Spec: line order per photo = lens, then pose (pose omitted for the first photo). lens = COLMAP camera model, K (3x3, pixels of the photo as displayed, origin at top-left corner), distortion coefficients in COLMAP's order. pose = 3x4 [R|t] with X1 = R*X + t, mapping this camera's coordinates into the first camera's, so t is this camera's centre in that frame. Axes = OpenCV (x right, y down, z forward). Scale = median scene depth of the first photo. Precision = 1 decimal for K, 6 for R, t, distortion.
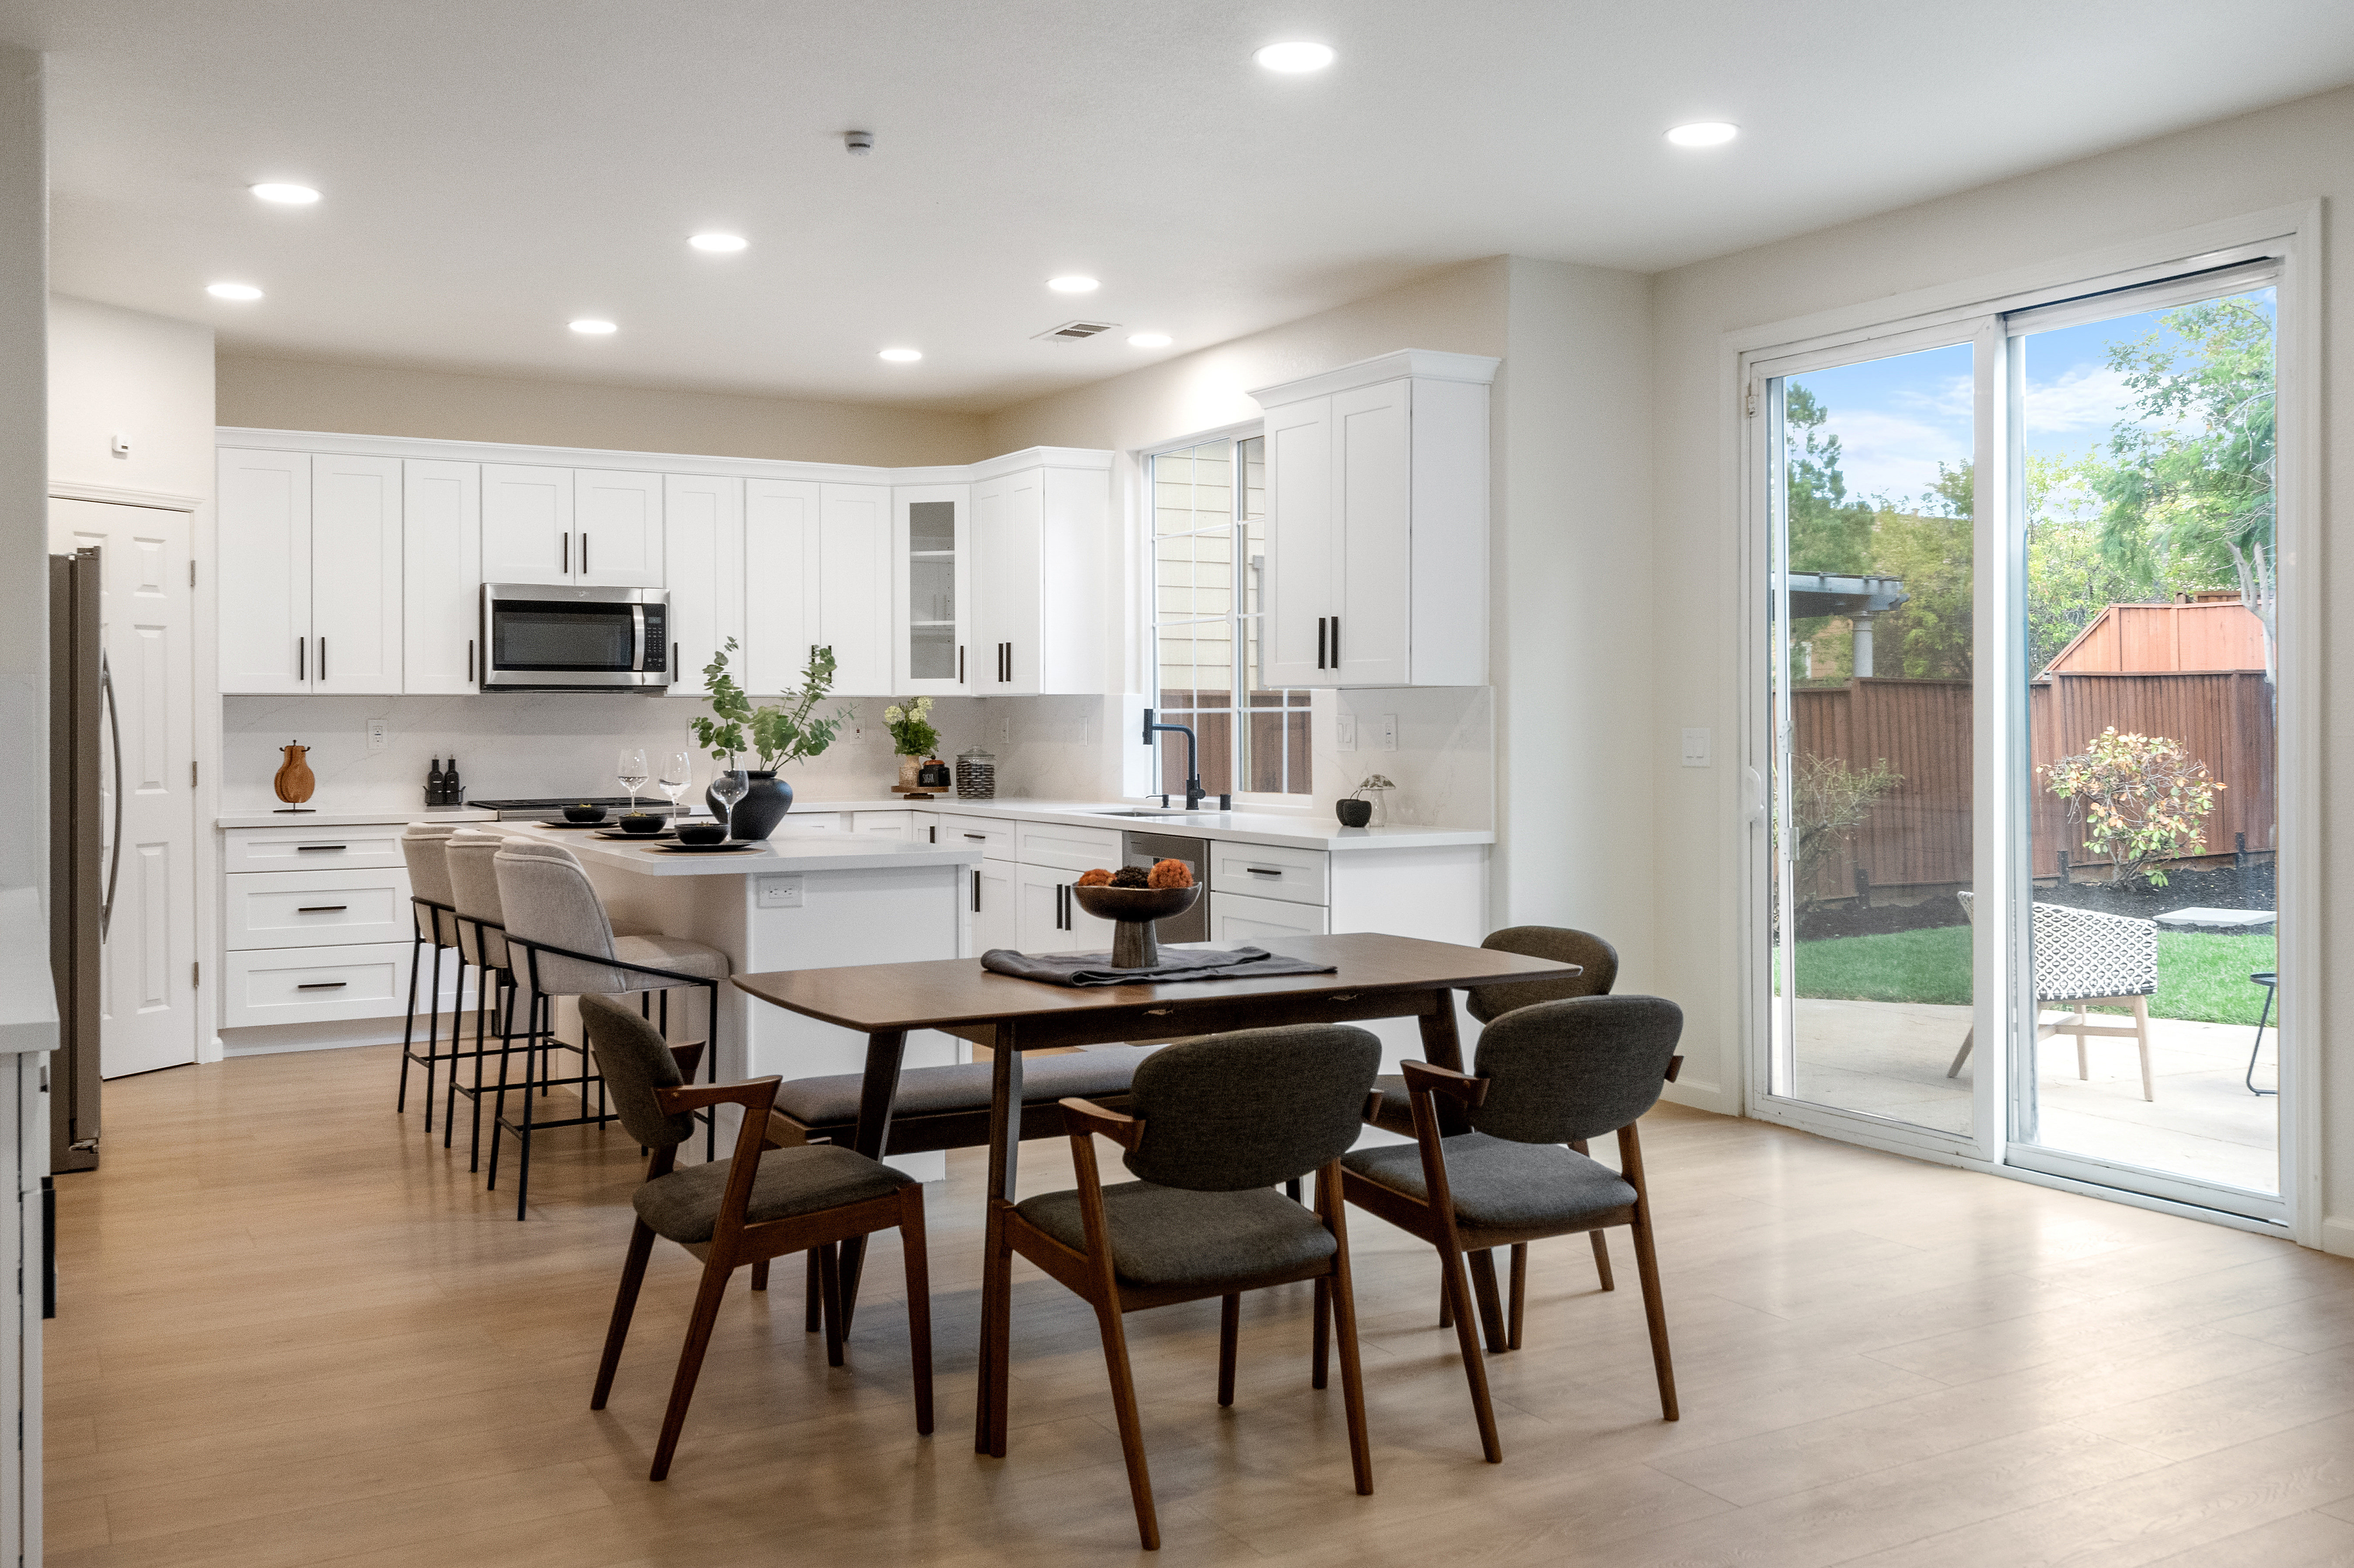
lens RADIAL K [[2056.9, 0, 1180.9], [0, 2056.9, 721.5], [0, 0, 1]] dist [0.002339, 0.001959]
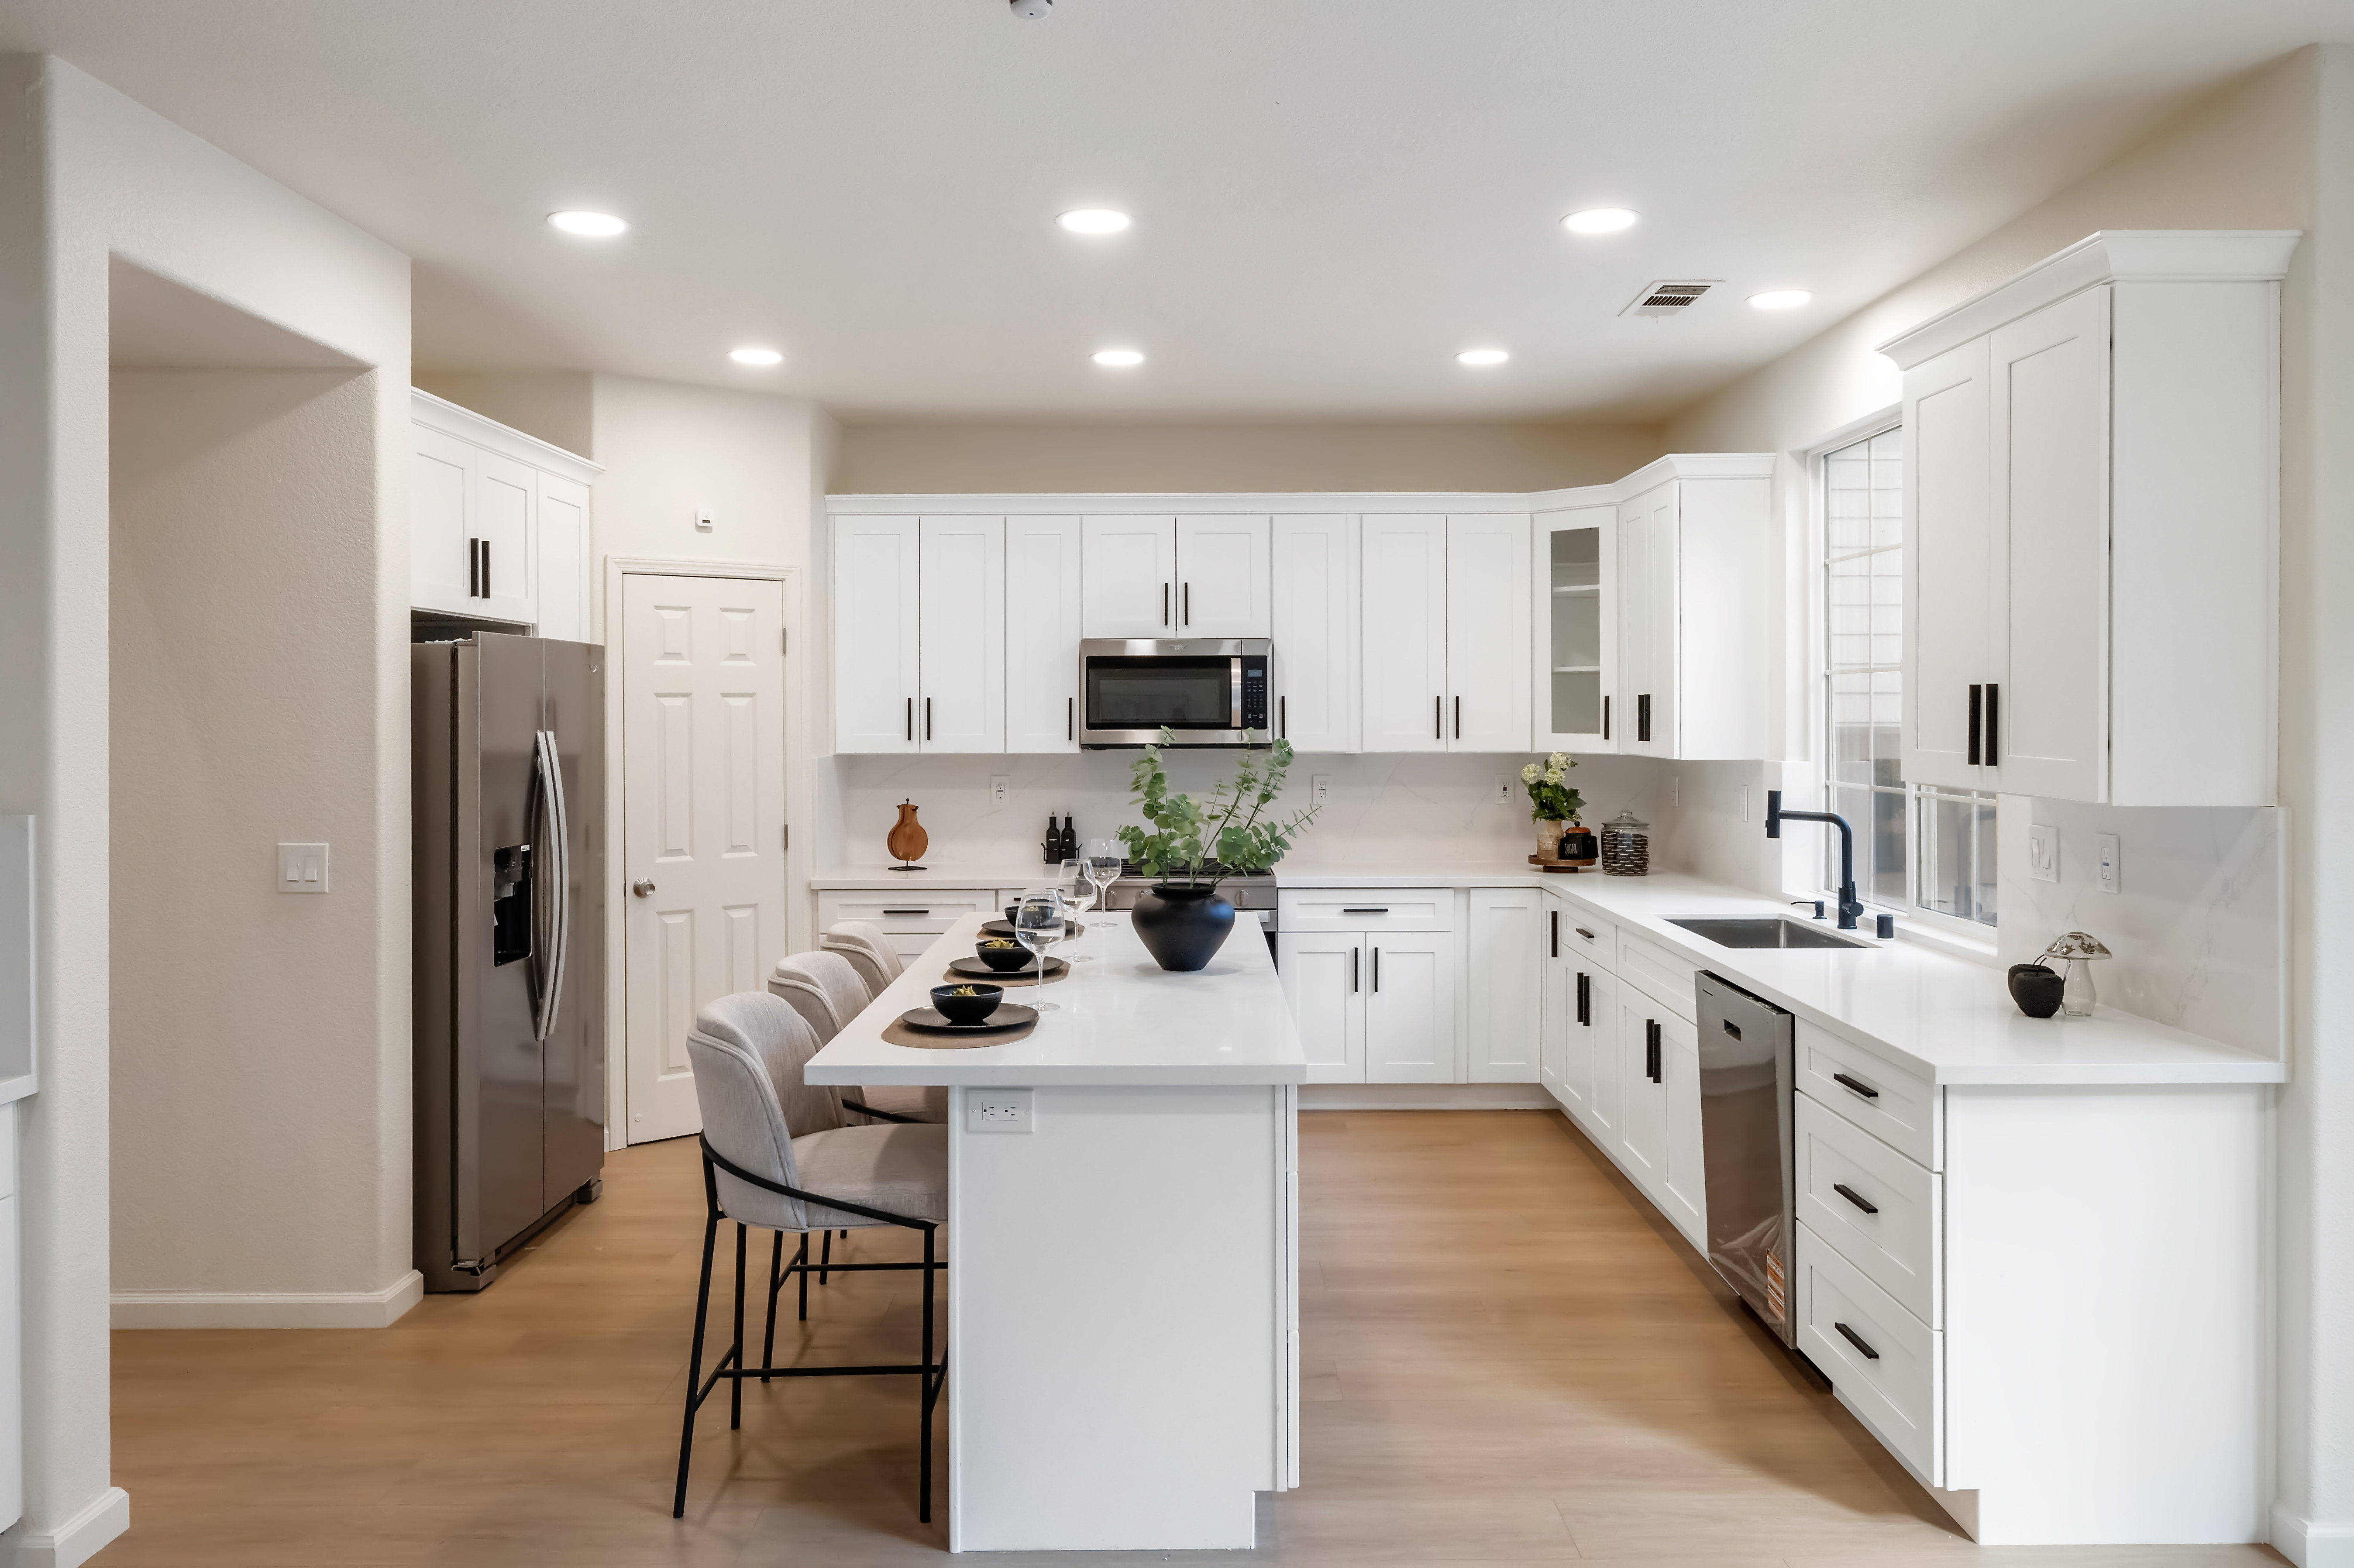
lens RADIAL K [[1640.6, 0, 1182.7], [0, 1640.6, 712.7], [0, 0, 1]] dist [-0.002548, -0.000499]
pose [[0.867241, 0.001873, -0.497886, 0.081872], [-0.000294, 0.999995, 0.003249, -0.032615], [0.497889, -0.002671, 0.867237, 0.328862]]
